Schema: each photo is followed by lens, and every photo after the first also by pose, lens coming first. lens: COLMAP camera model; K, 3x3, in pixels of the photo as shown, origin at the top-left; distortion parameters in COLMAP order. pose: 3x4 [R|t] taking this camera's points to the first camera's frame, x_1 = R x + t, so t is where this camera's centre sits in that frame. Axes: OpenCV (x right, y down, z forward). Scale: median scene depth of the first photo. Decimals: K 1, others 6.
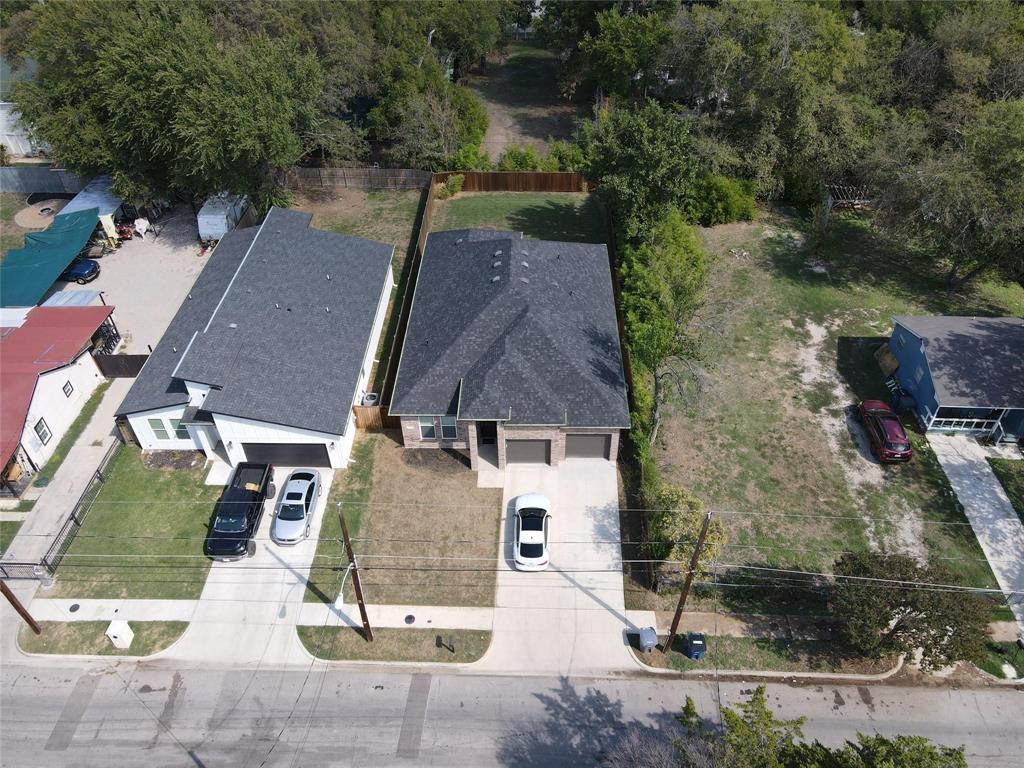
lens RADIAL K [[757.7, 0, 509.2], [0, 757.7, 383.3], [0, 0, 1]] dist [0.001633, 0.019071]
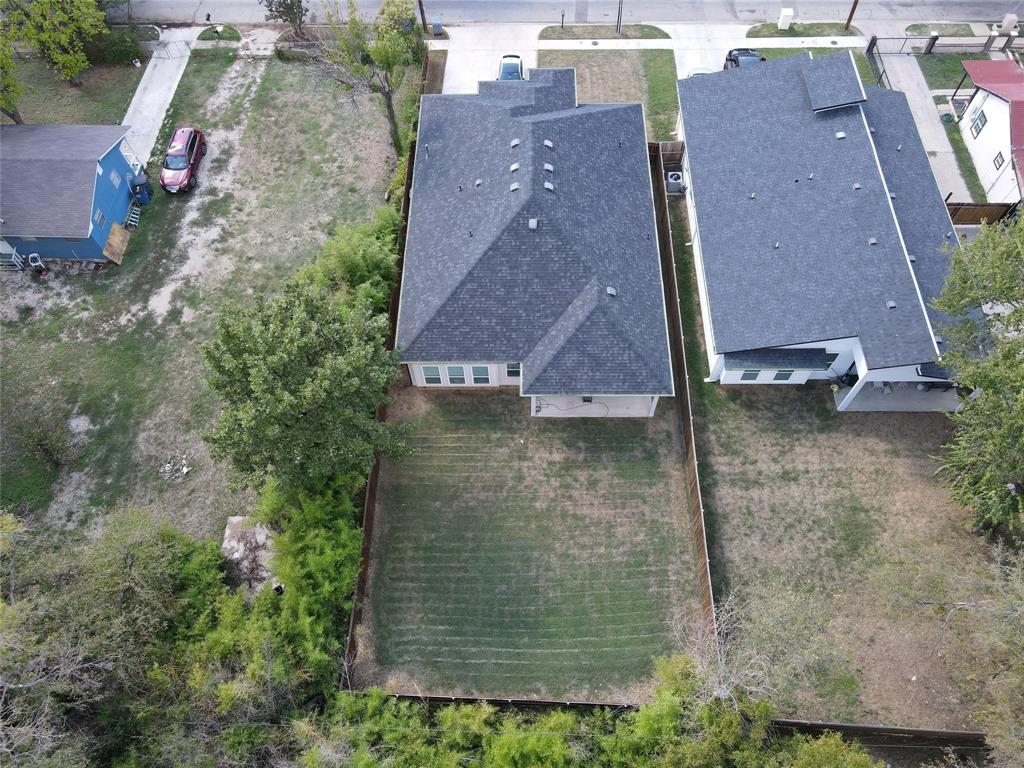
lens RADIAL K [[757.7, 0, 508.9], [0, 757.7, 393.5], [0, 0, 1]] dist [0.001633, 0.019071]
pose [[-0.999042, 0.032181, 0.029667, 0.010734], [0.022478, -0.204370, 0.978636, -0.978571], [0.037557, 0.978365, 0.203451, 1.049118]]
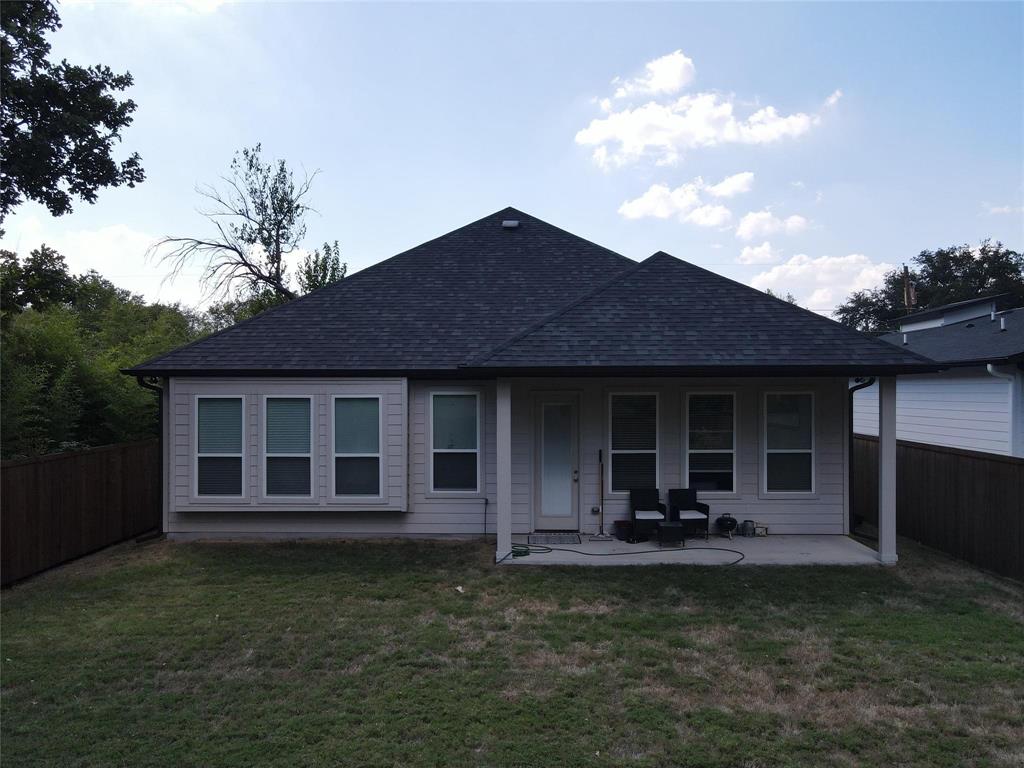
lens RADIAL K [[757.7, 0, 505.6], [0, 757.7, 386.4], [0, 0, 1]] dist [0.001633, 0.019071]
pose [[-0.999788, 0.020464, 0.002427, 0.007068], [0.017007, 0.752892, 0.657925, -0.393385], [0.011637, 0.657826, -0.753080, 1.390673]]
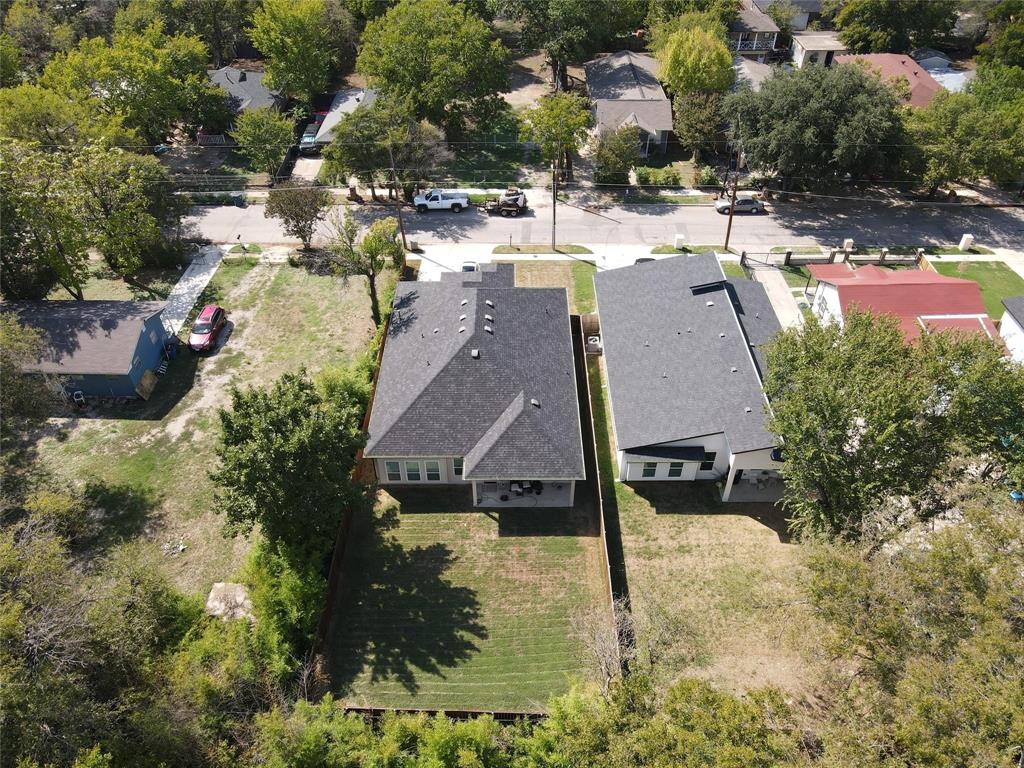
lens RADIAL K [[757.7, 0, 508.5], [0, 757.7, 394.0], [0, 0, 1]] dist [0.001633, 0.019071]
pose [[-0.999411, 0.034280, -0.001453, -0.037459], [0.002789, 0.123392, 0.992354, -1.188460], [0.034197, 0.991766, -0.123415, 1.217848]]
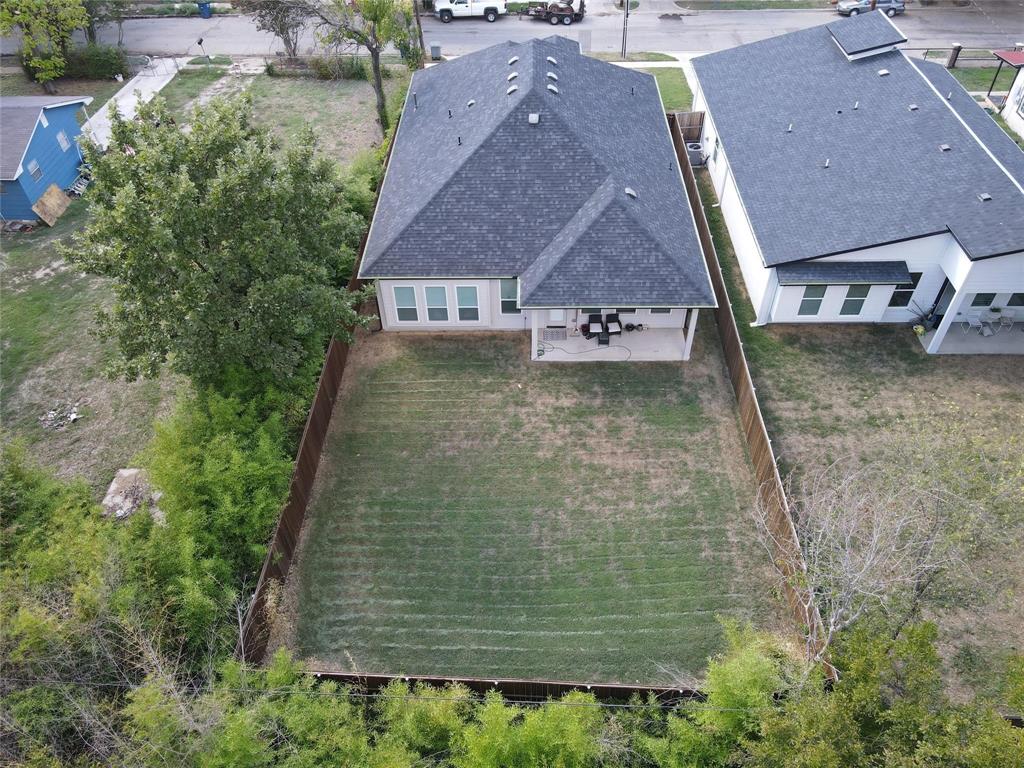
lens RADIAL K [[757.7, 0, 509.1], [0, 757.7, 390.6], [0, 0, 1]] dist [0.001633, 0.019071]
pose [[-0.999186, 0.031371, 0.025350, 0.015387], [0.027361, 0.065440, 0.997481, -0.815893], [0.029633, 0.997363, -0.066245, 1.306680]]
